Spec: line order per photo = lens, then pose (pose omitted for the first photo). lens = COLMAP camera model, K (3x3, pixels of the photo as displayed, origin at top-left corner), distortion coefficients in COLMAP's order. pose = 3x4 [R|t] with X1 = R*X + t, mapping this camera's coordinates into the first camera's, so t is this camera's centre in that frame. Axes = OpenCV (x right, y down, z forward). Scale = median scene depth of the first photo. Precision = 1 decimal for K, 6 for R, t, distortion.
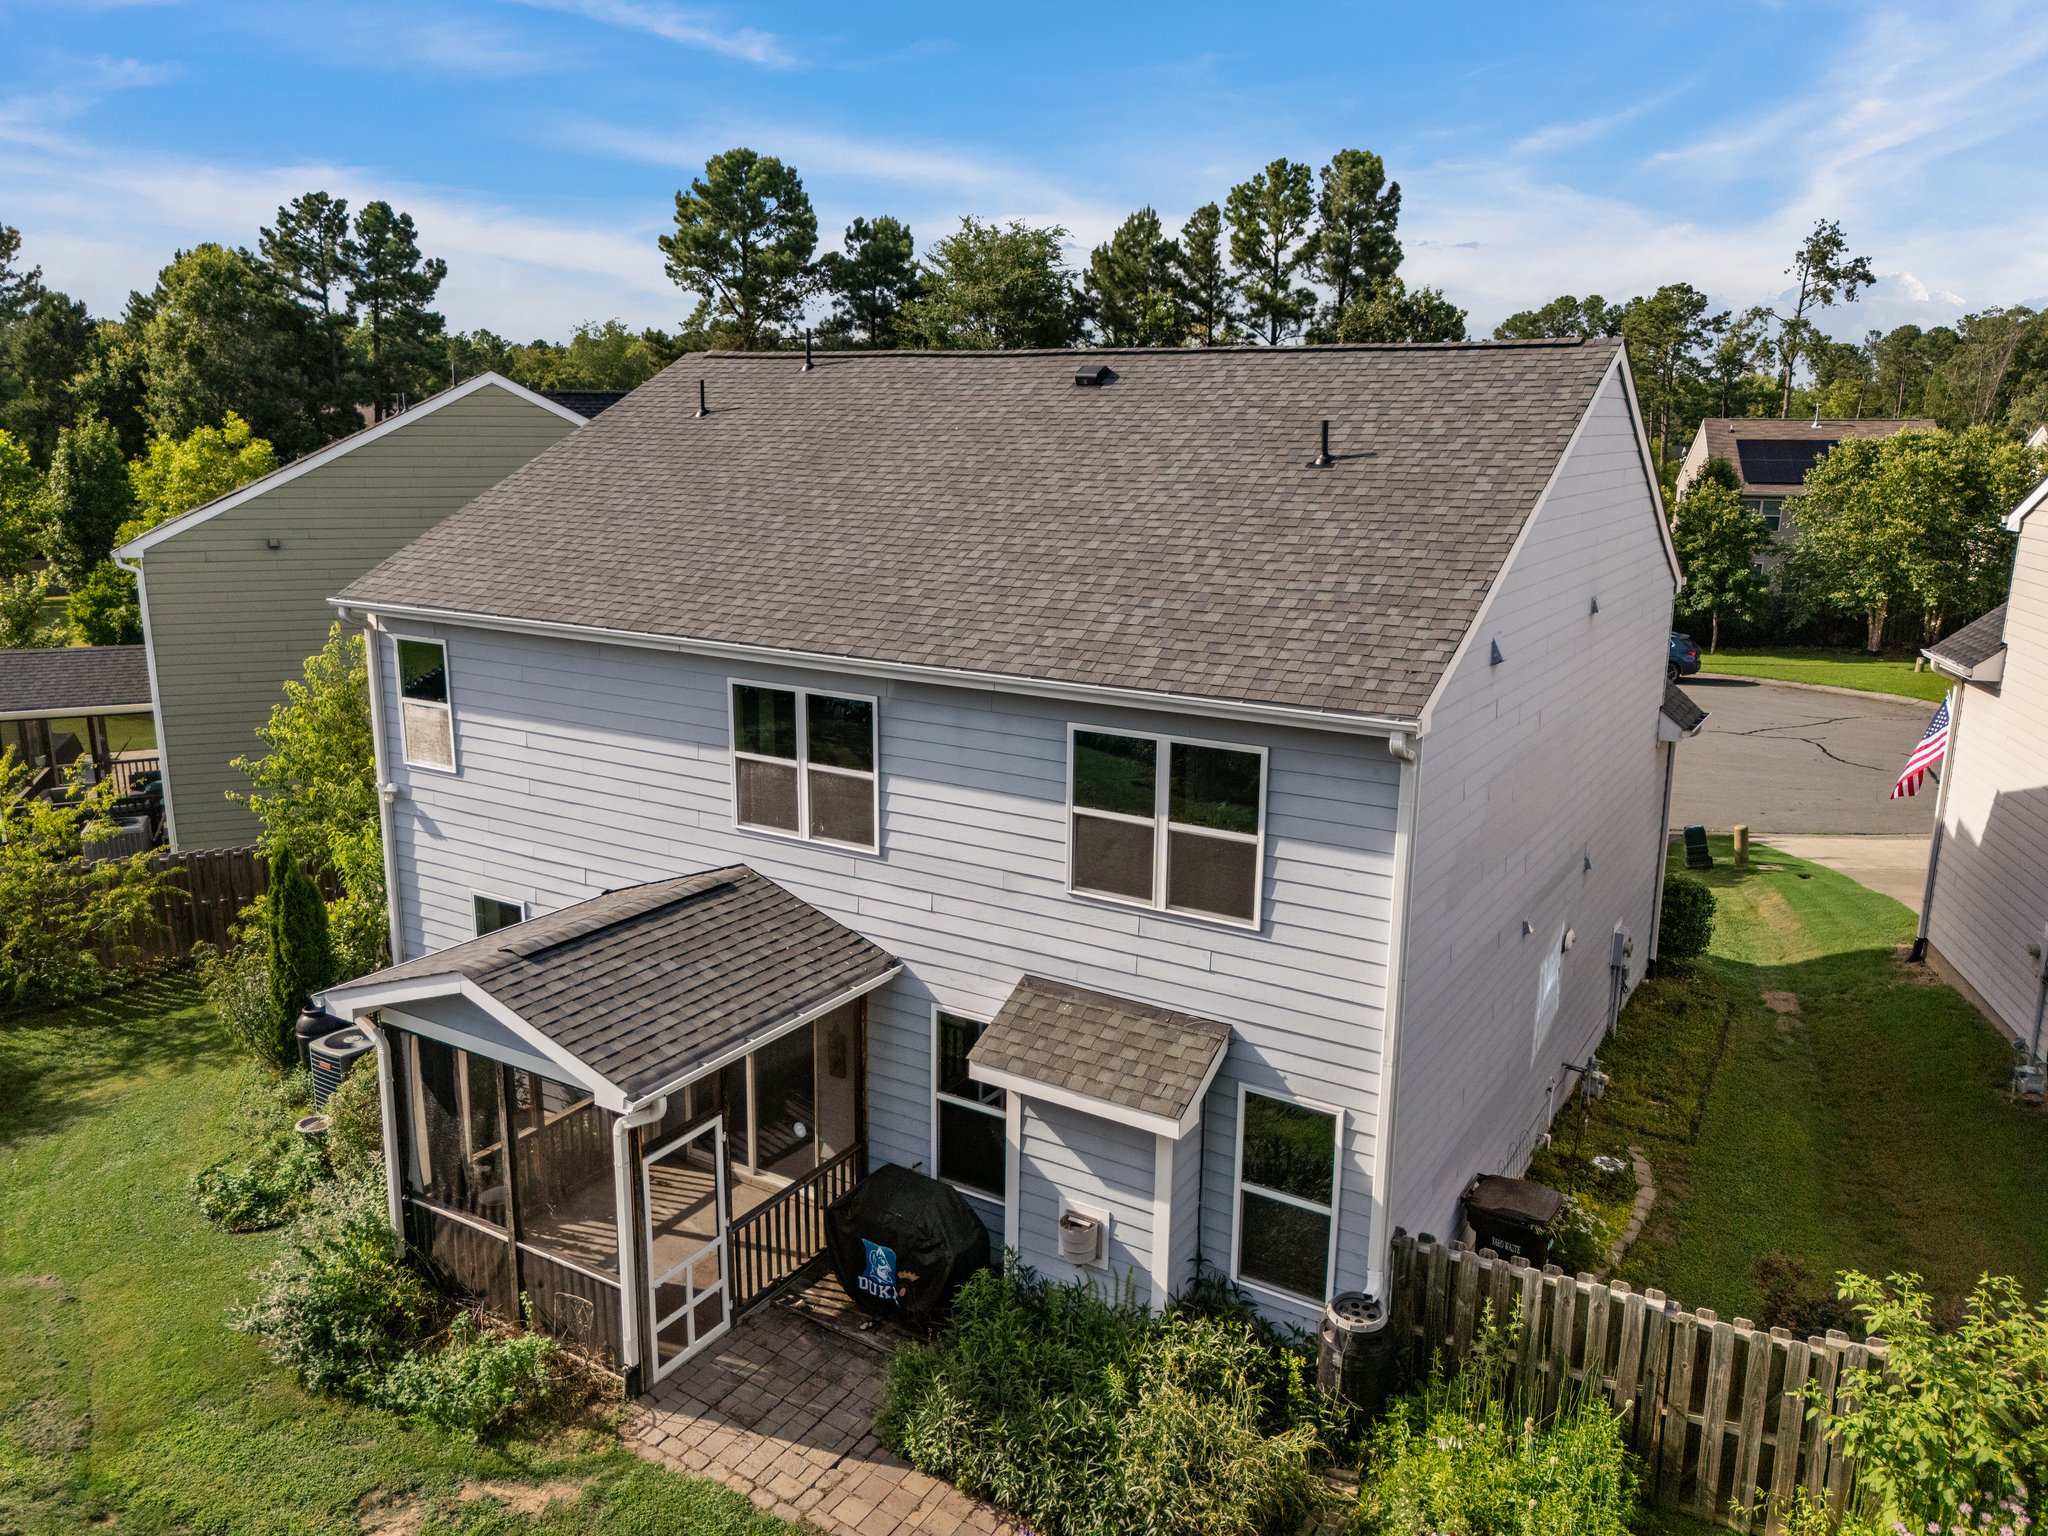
lens RADIAL K [[1505.5, 0, 1024.0], [0, 1505.5, 768.0], [0, 0, 1]] dist [0.079209, -0.083467]
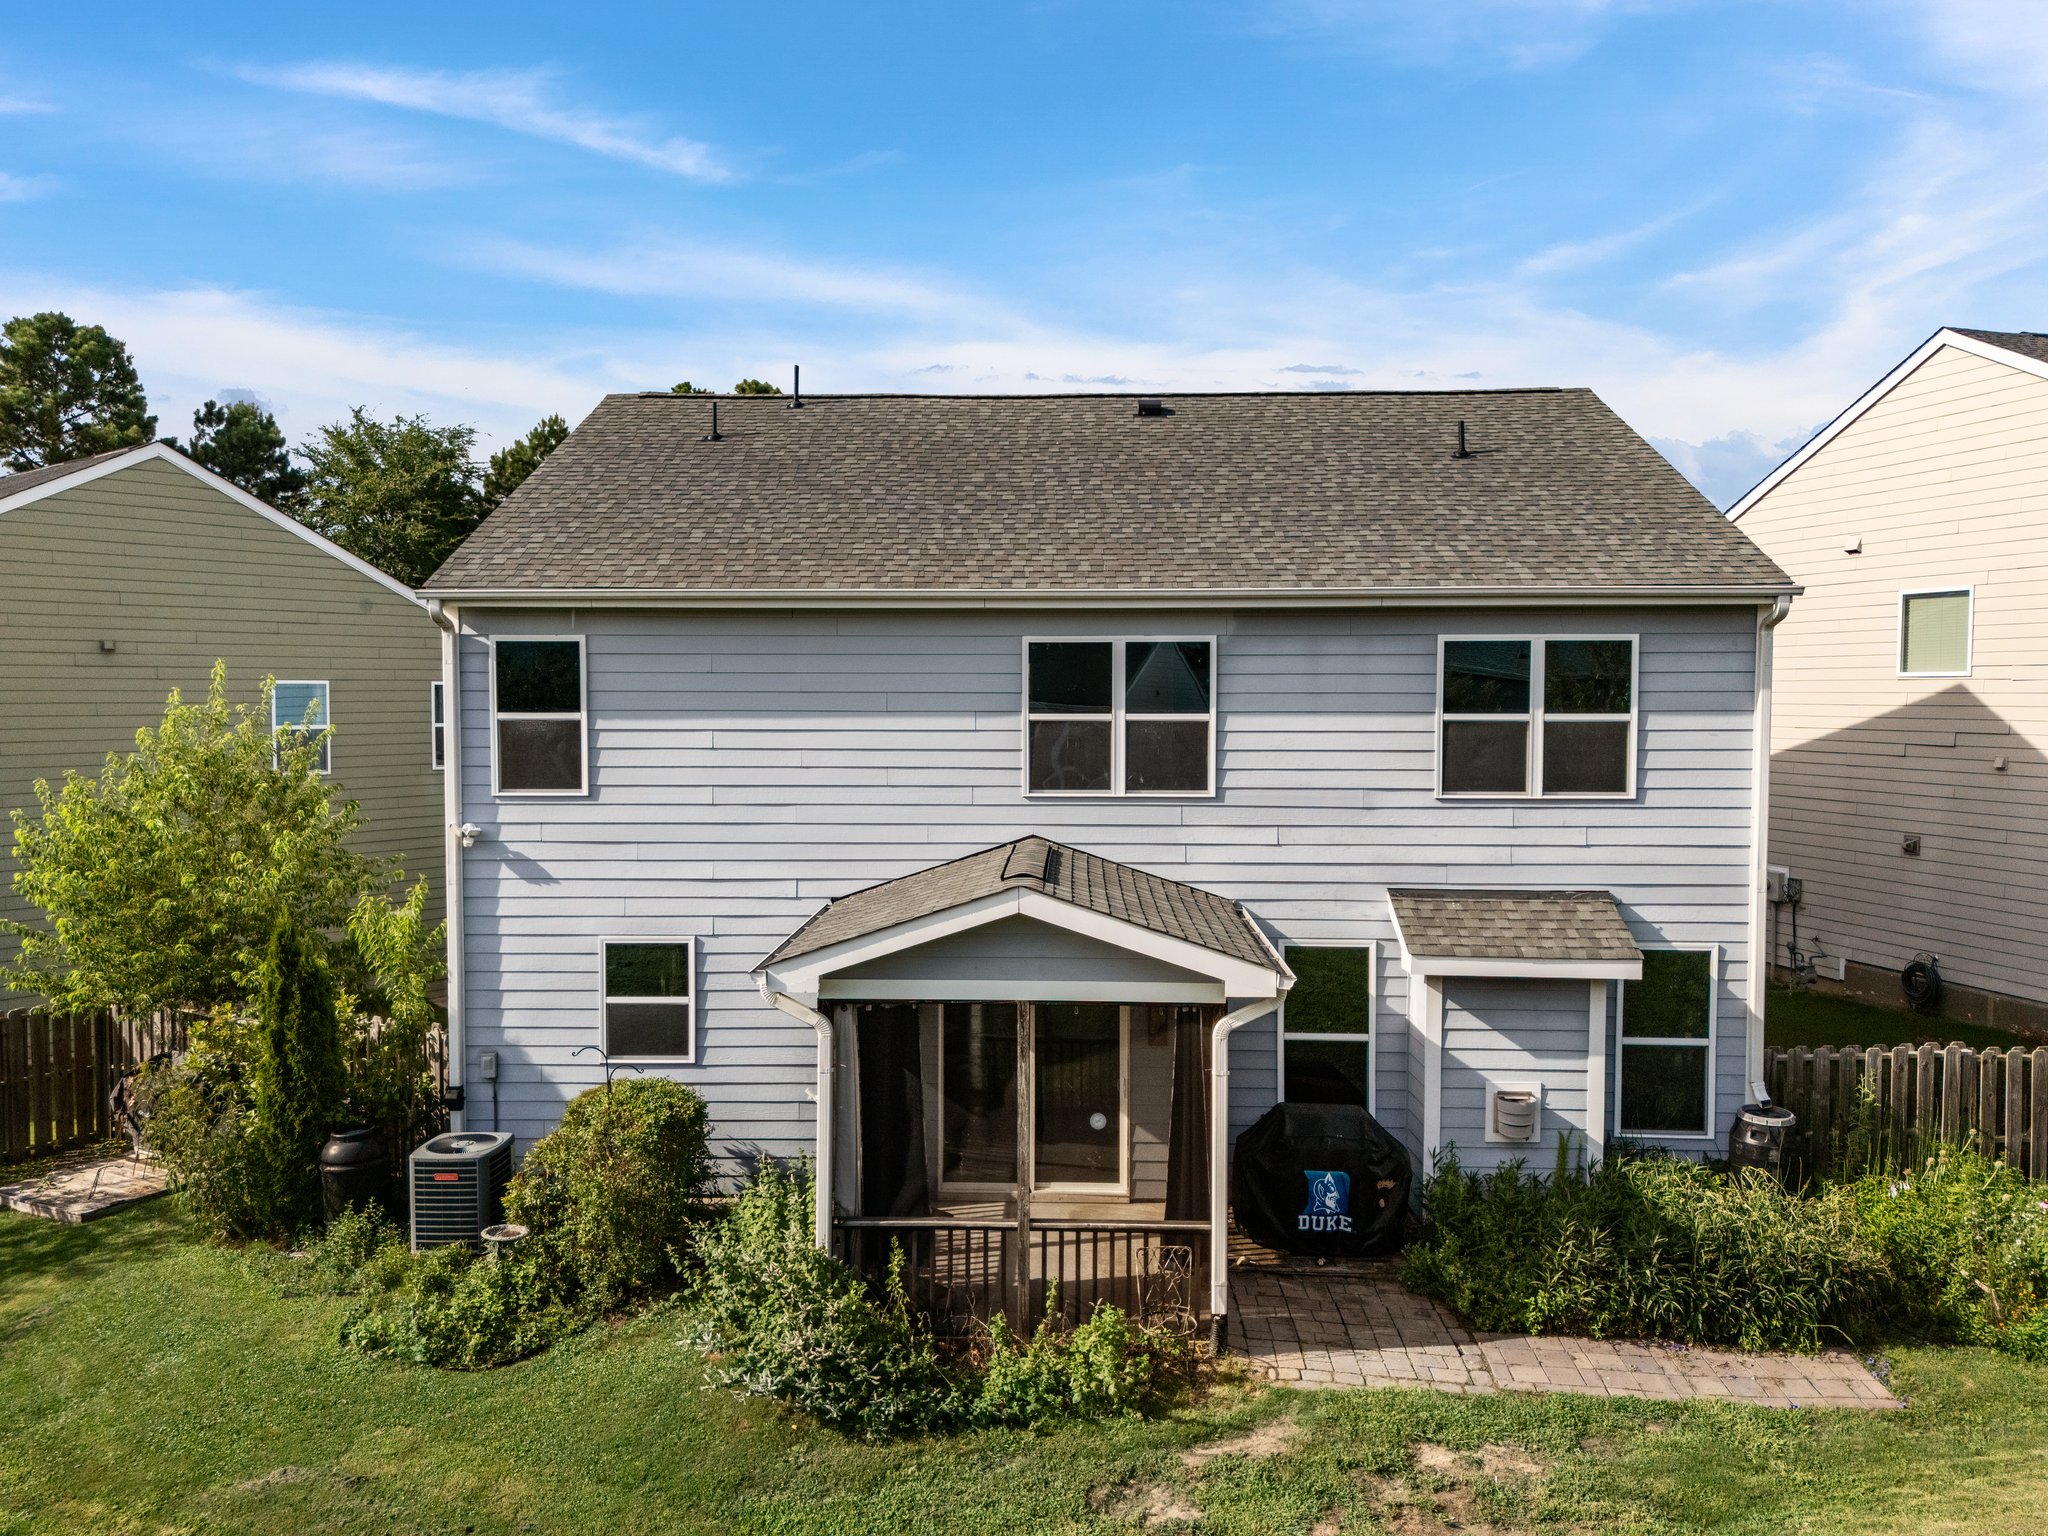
lens RADIAL K [[1505.5, 0, 1024.0], [0, 1505.5, 768.0], [0, 0, 1]] dist [0.079209, -0.083467]
pose [[0.866583, -0.033156, 0.497930, -0.713505], [0.120259, 0.982260, -0.143889, 0.169610], [-0.484326, 0.184572, 0.855197, 0.202473]]
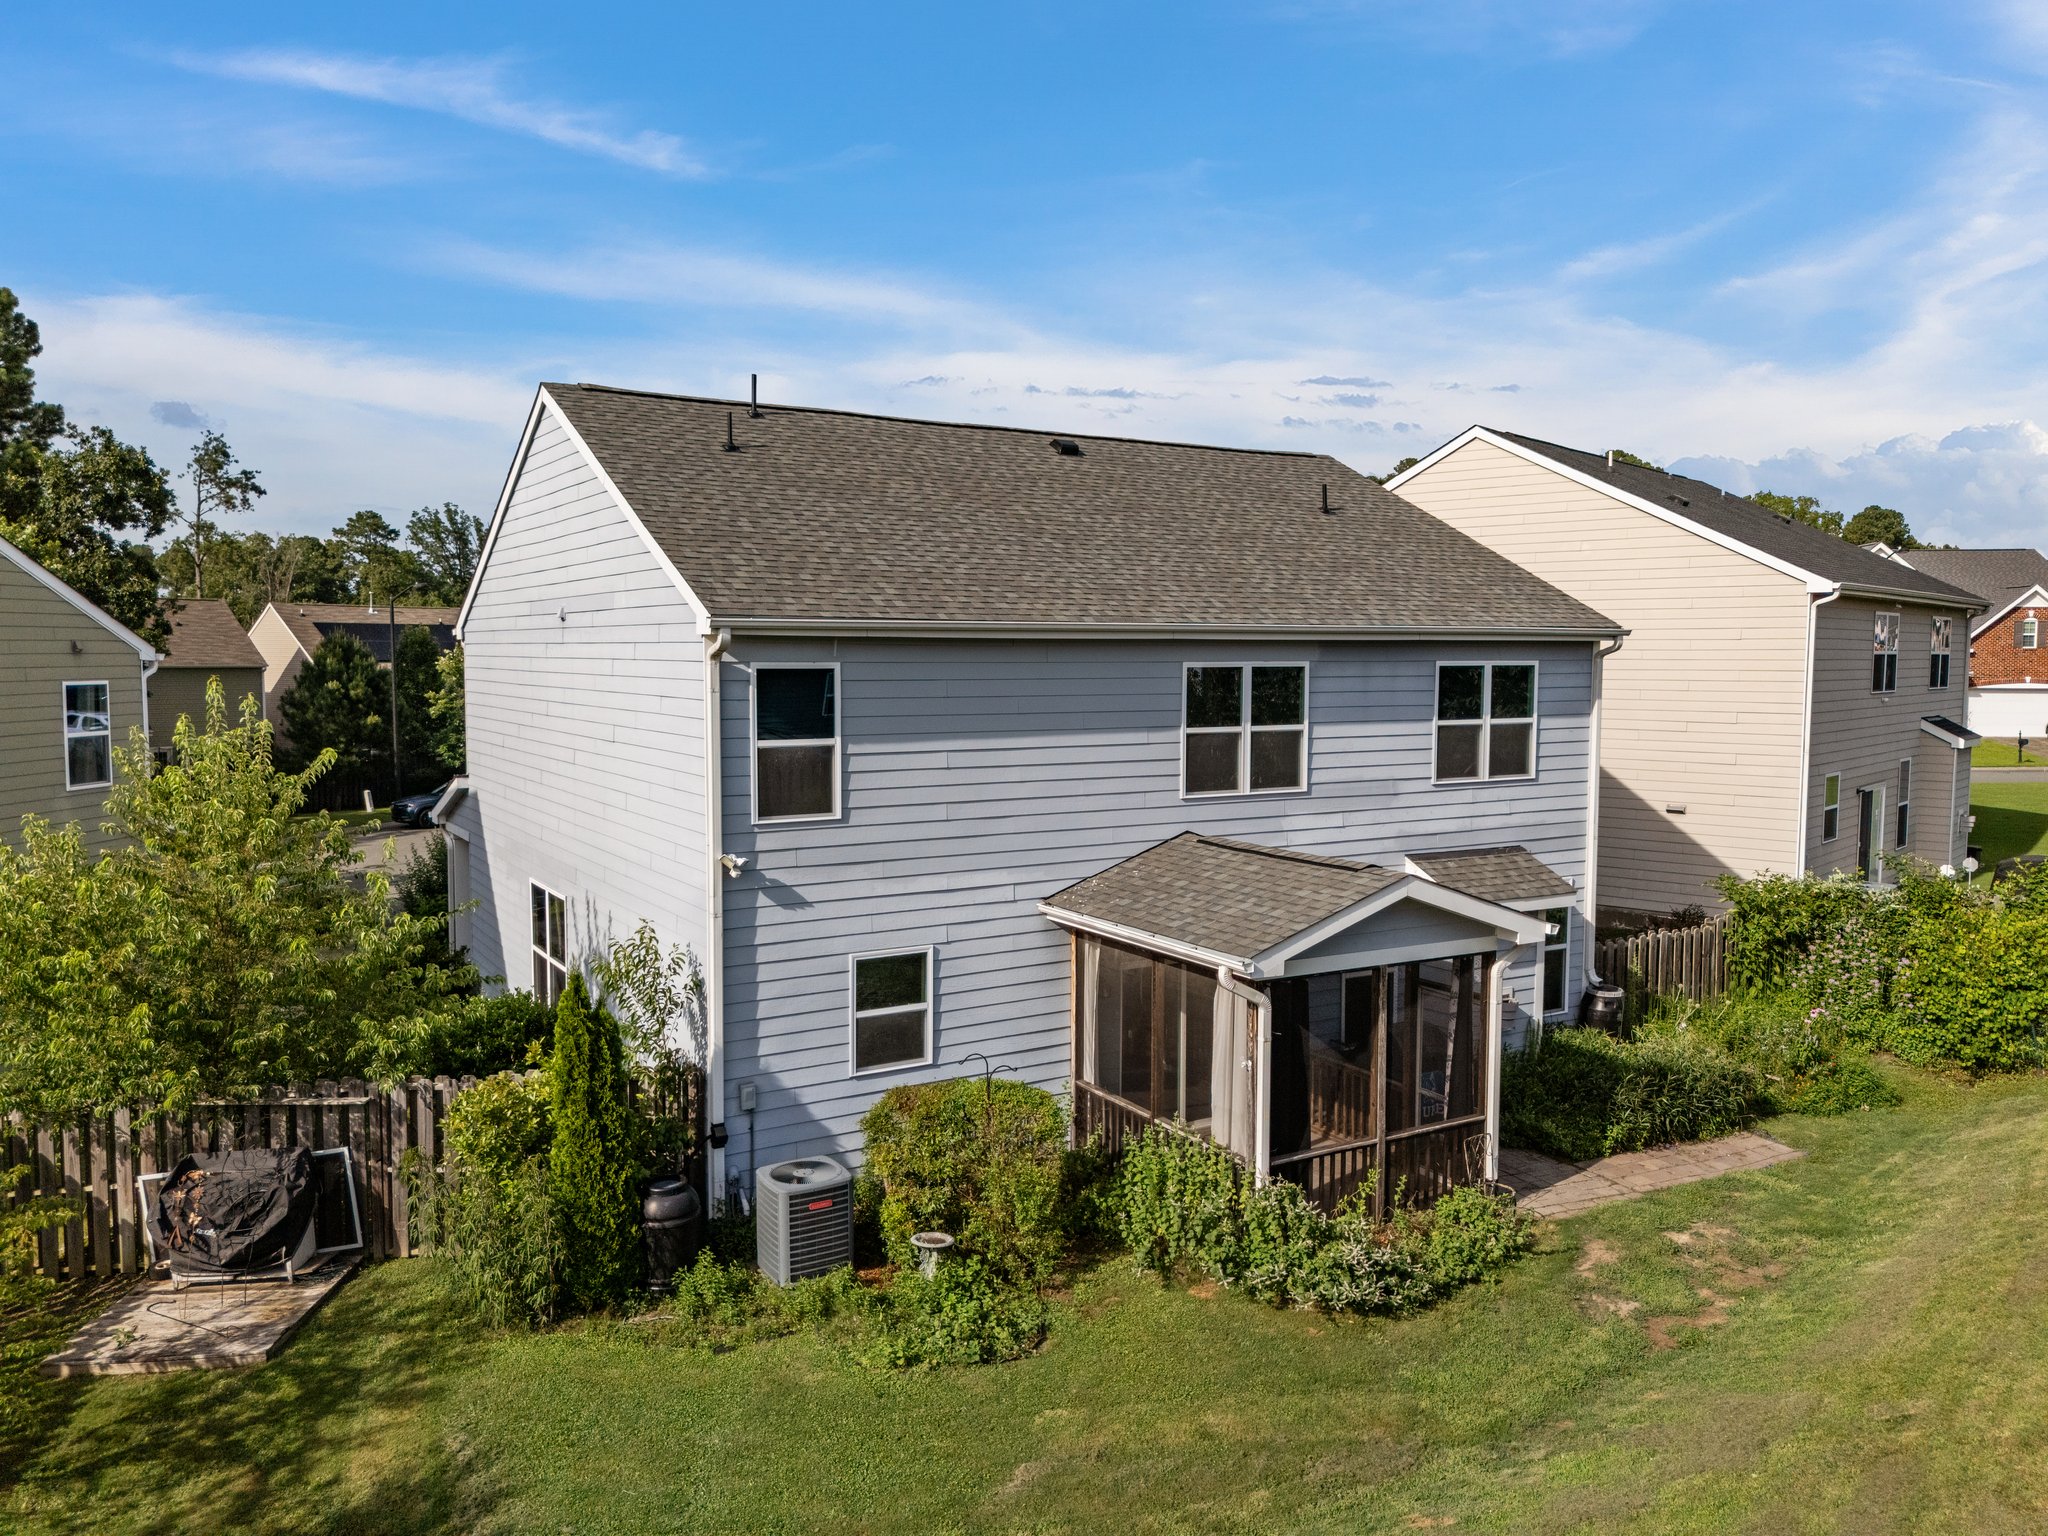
lens RADIAL K [[1505.5, 0, 1024.0], [0, 1505.5, 768.0], [0, 0, 1]] dist [0.079209, -0.083467]
pose [[0.457037, -0.075886, 0.886204, -1.325868], [0.203321, 0.978886, -0.021035, 0.017733], [-0.865897, 0.189798, 0.462817, 0.627184]]
